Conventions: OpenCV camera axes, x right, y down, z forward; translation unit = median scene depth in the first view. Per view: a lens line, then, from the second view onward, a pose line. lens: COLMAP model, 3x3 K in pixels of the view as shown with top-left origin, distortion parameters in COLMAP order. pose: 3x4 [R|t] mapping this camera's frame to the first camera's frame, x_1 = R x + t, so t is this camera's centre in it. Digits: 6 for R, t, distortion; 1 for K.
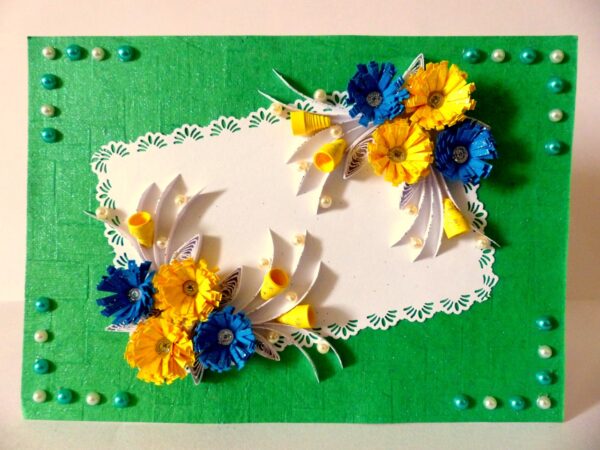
lens RADIAL K [[437.3, 0, 300.0], [0, 437.3, 225.0], [0, 0, 1]] dist [-0.033352, 0.004216]
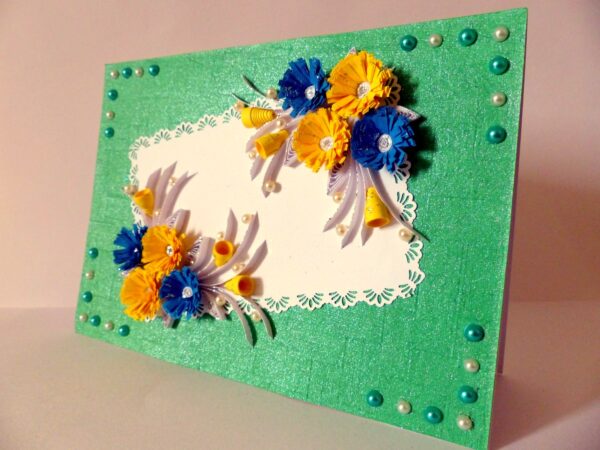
lens RADIAL K [[437.3, 0, 300.0], [0, 437.3, 225.0], [0, 0, 1]] dist [-0.033352, 0.004216]
pose [[0.890487, 0.077484, -0.448362, 0.637250], [-0.097518, 0.994997, -0.021728, 0.062121], [0.444435, 0.063072, 0.893588, 0.038292]]
